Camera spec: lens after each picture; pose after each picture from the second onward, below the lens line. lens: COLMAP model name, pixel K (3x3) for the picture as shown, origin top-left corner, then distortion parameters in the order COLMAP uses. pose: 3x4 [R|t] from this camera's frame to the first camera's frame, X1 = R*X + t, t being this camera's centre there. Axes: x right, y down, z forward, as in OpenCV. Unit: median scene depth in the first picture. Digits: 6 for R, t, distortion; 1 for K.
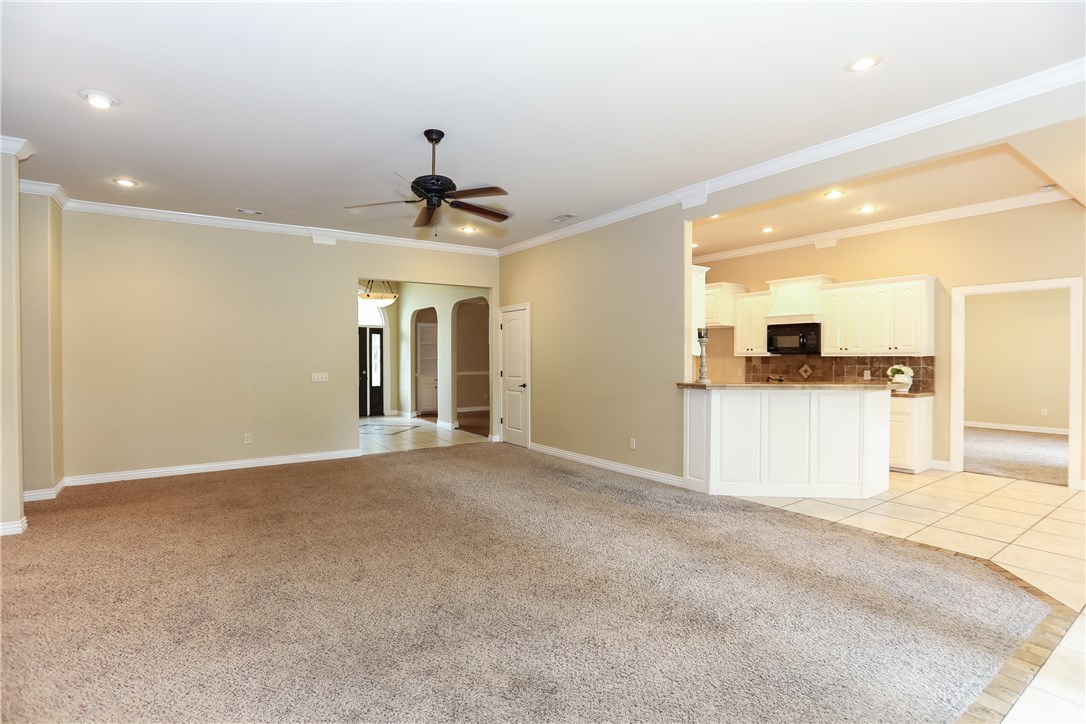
lens RADIAL K [[530.7, 0, 539.3], [0, 530.7, 364.6], [0, 0, 1]] dist [-0.061659, 0.026290]
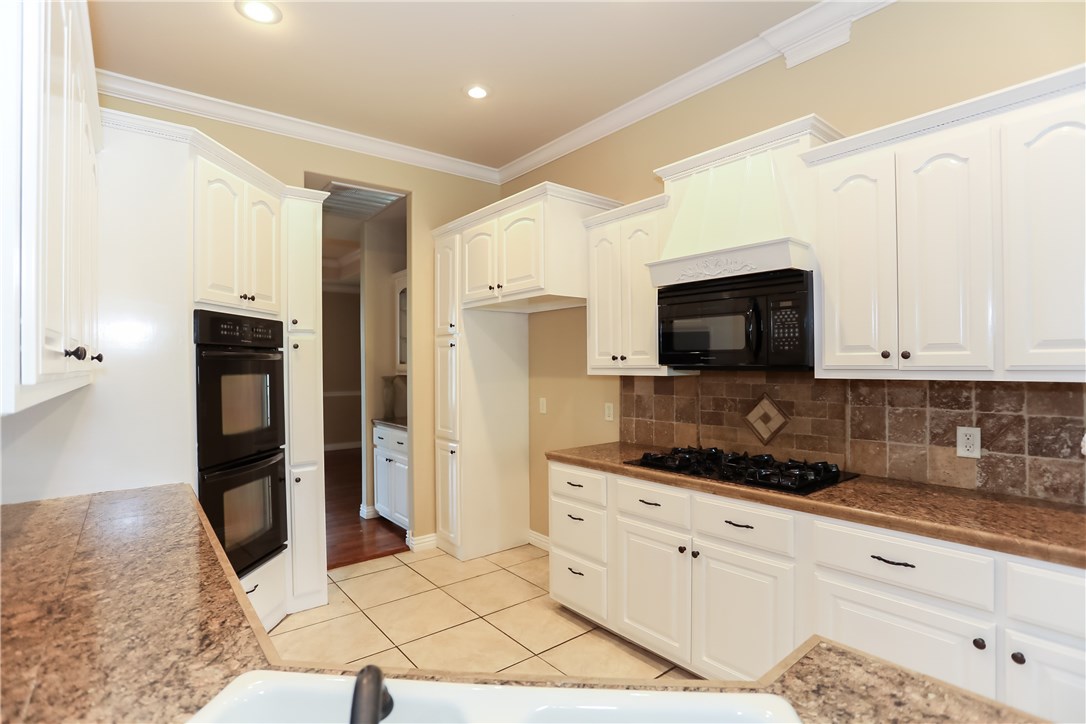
lens RADIAL K [[528.6, 0, 543.0], [0, 528.6, 362.0], [0, 0, 1]] dist [-0.075308, 0.031179]
pose [[0.996788, -0.006062, 0.079851, 0.355700], [0.007610, 0.999789, -0.019096, -0.021185], [-0.079718, 0.019643, 0.996624, 0.708484]]
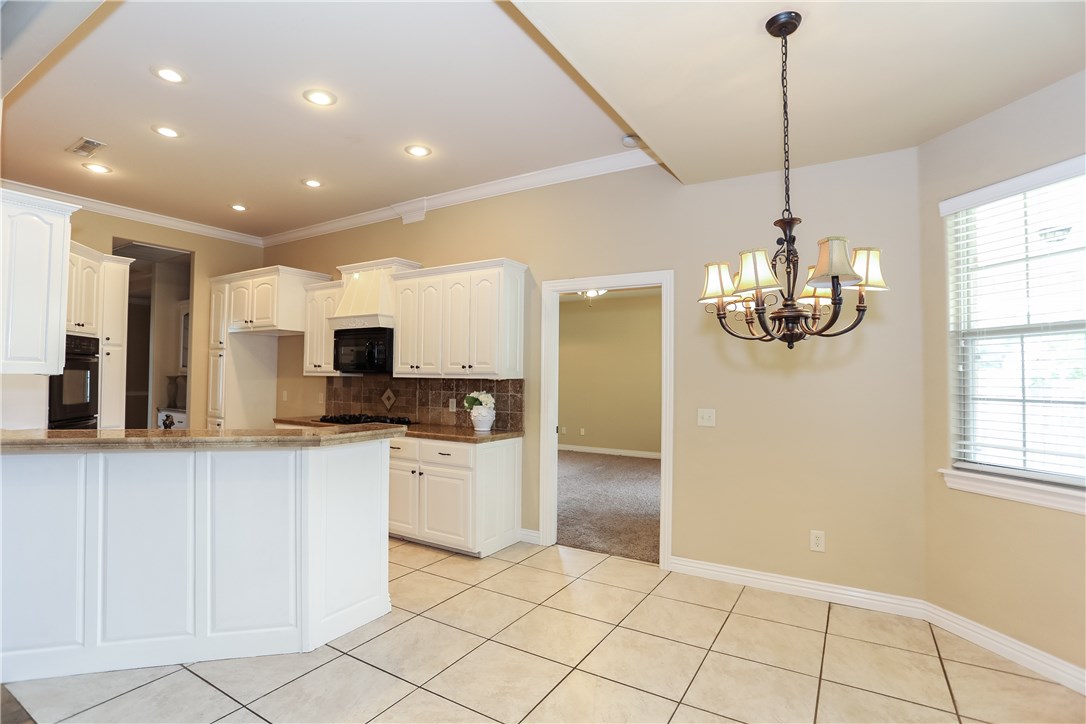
lens RADIAL K [[528.6, 0, 543.0], [0, 528.6, 362.0], [0, 0, 1]] dist [-0.075308, 0.031179]
pose [[0.911825, 0.022942, 0.409938, 0.437769], [-0.006891, 0.999152, -0.040588, -0.009478], [-0.410522, 0.034184, 0.911210, 0.298962]]
